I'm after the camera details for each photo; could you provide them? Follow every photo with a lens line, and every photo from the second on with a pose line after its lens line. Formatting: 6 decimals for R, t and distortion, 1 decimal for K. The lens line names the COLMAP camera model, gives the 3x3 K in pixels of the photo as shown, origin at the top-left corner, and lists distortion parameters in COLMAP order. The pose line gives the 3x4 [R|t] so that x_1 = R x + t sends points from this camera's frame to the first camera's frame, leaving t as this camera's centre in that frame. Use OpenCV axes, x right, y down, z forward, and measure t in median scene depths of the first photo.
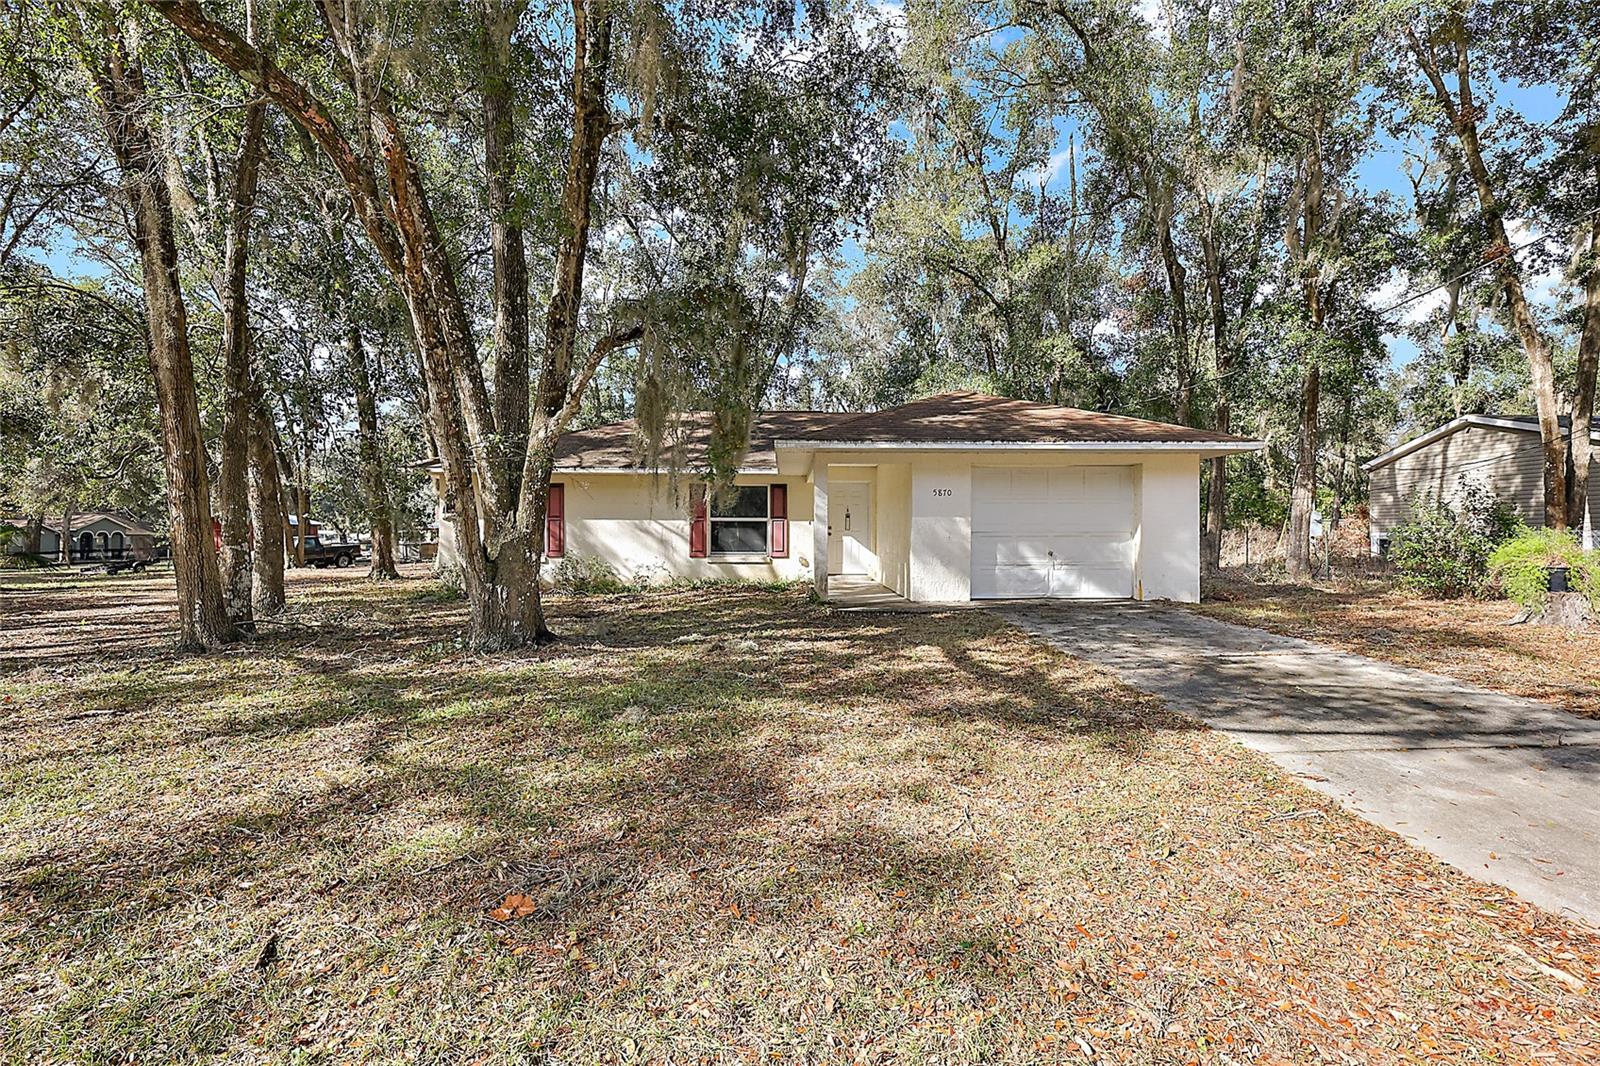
lens RADIAL K [[693.4, 0, 800.0], [0, 693.4, 533.0], [0, 0, 1]] dist [-0.000046, -0.000280]
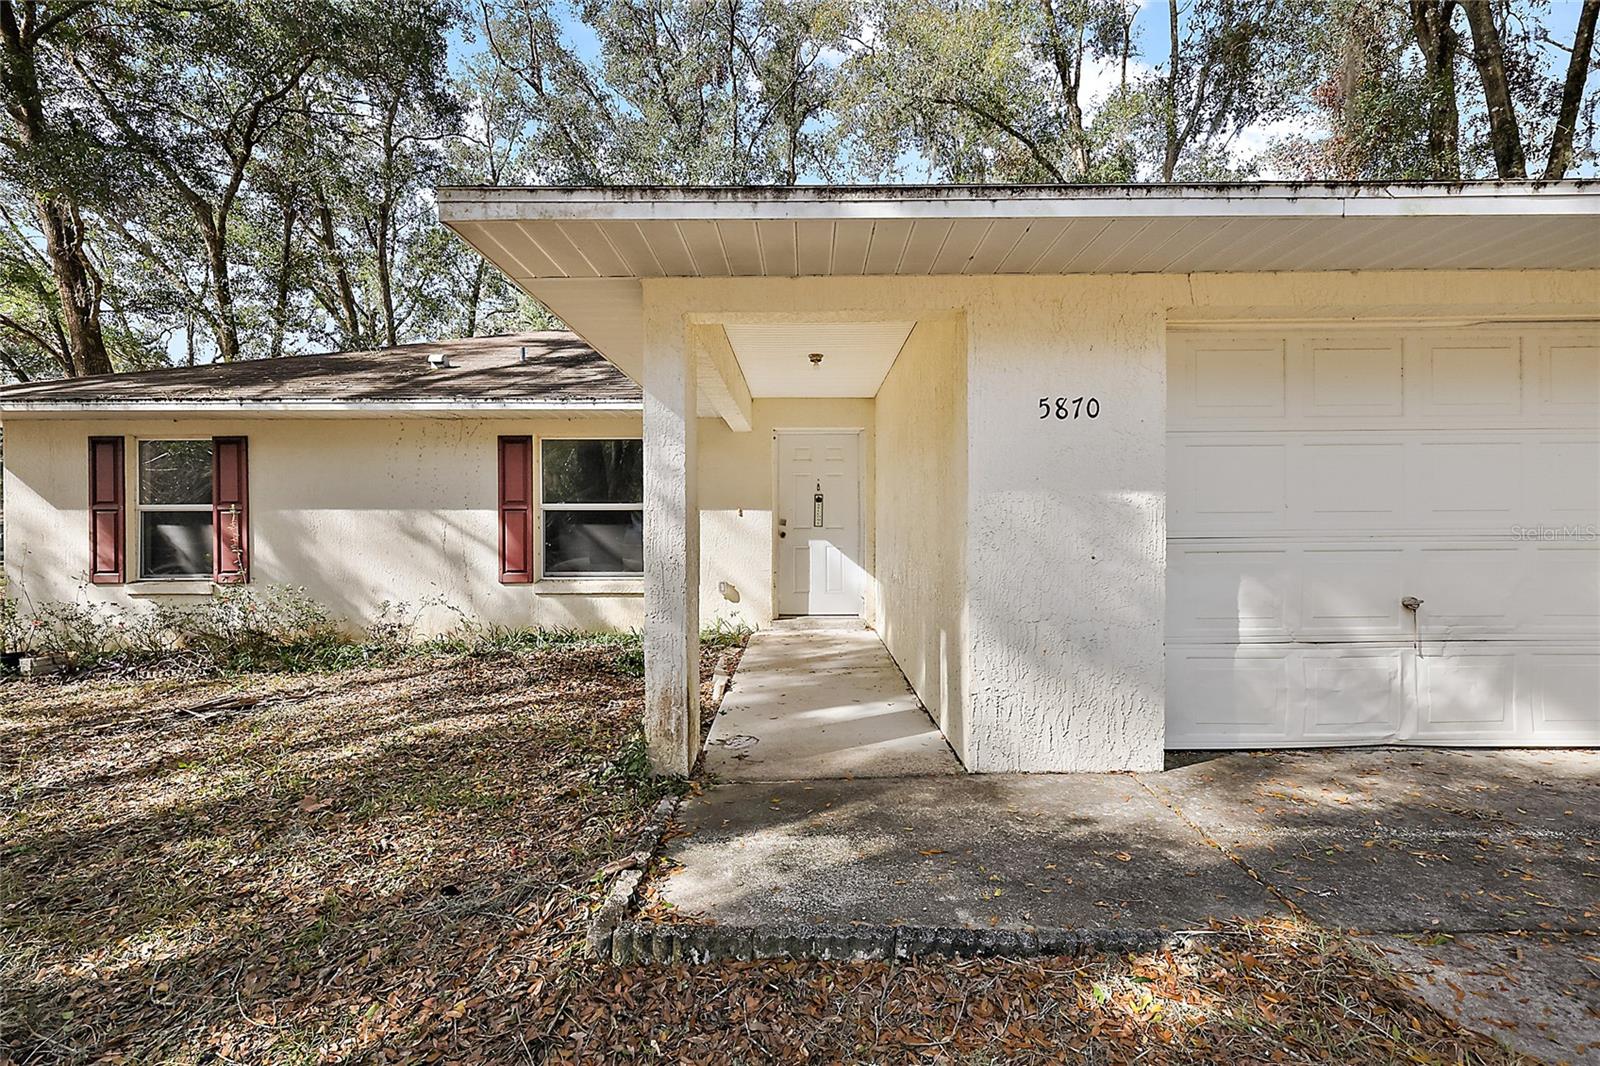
lens RADIAL K [[693.4, 0, 800.0], [0, 693.4, 533.0], [0, 0, 1]] dist [-0.000046, -0.000280]
pose [[0.999649, -0.004832, -0.026046, 0.070462], [0.005078, 0.999943, 0.009363, -0.004766], [0.025999, -0.009492, 0.999617, 0.508834]]
